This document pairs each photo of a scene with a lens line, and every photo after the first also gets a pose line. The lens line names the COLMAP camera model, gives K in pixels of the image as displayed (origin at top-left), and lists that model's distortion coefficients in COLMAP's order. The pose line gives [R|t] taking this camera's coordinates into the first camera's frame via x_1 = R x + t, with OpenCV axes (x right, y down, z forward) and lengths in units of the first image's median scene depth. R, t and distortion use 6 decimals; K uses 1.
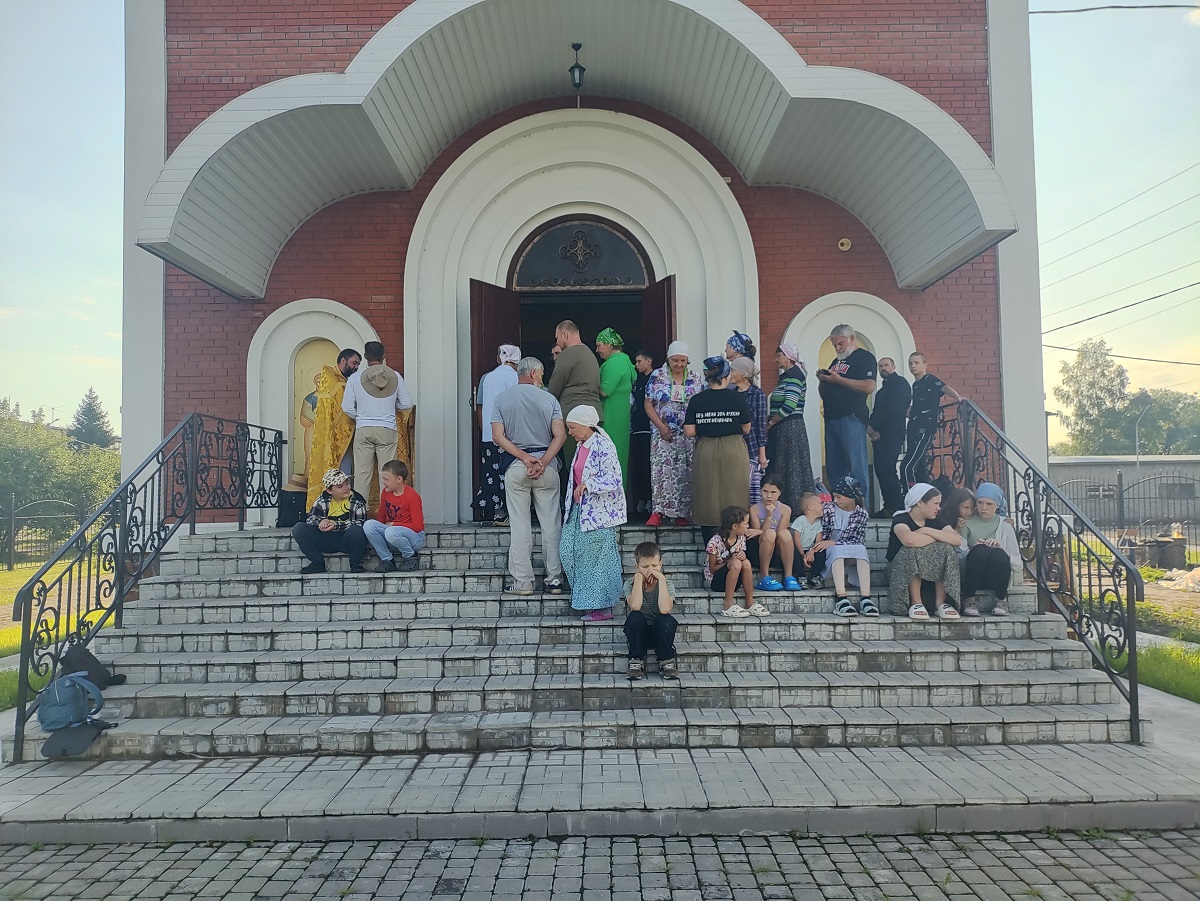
lens RADIAL K [[968.8, 0, 600.0], [0, 968.8, 450.5], [0, 0, 1]] dist [0.174873, -0.343038]
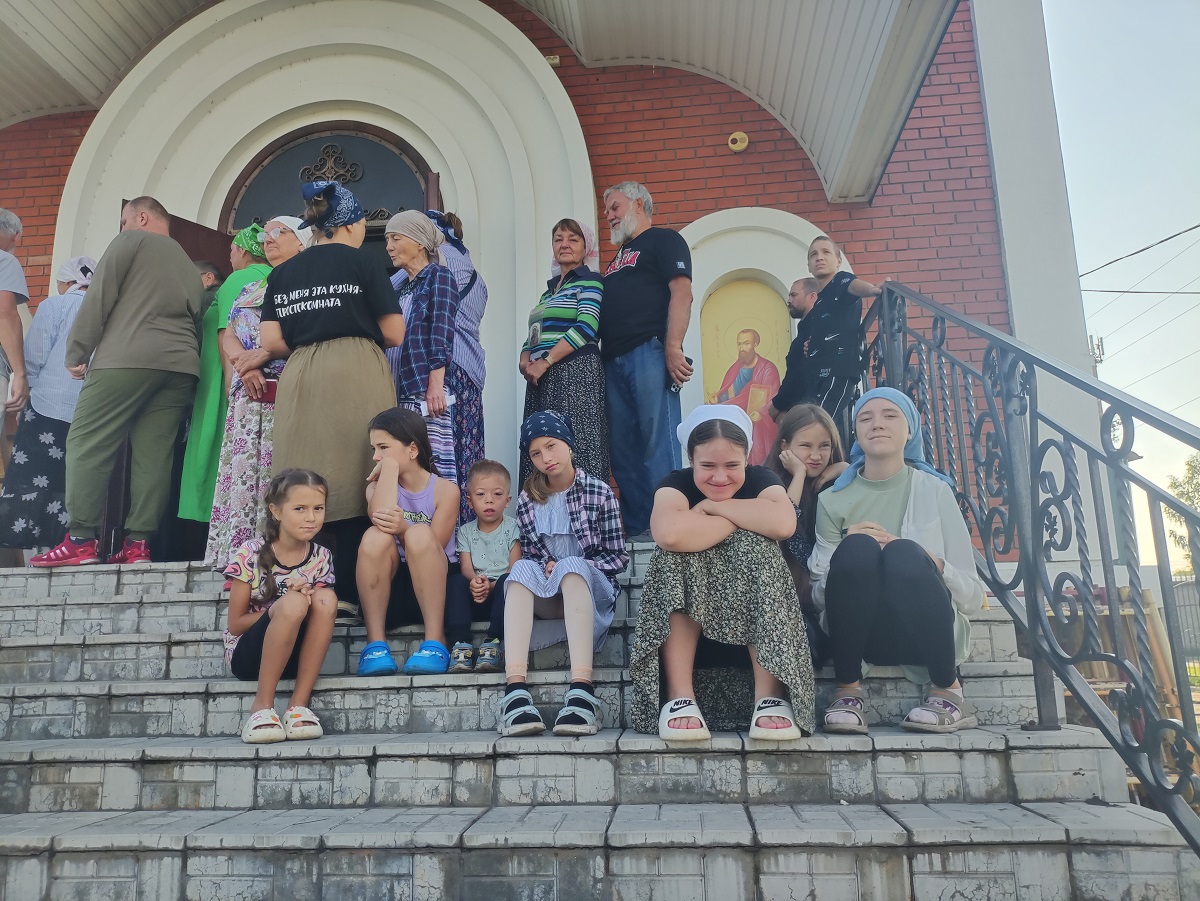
lens RADIAL K [[929.1, 0, 600.0], [0, 929.1, 450.5], [0, 0, 1]] dist [0.059817, -0.071100]
pose [[0.993066, -0.033875, -0.112576, 0.333890], [0.015876, 0.987457, -0.157090, 0.119761], [0.116485, 0.154213, 0.981147, 0.648909]]
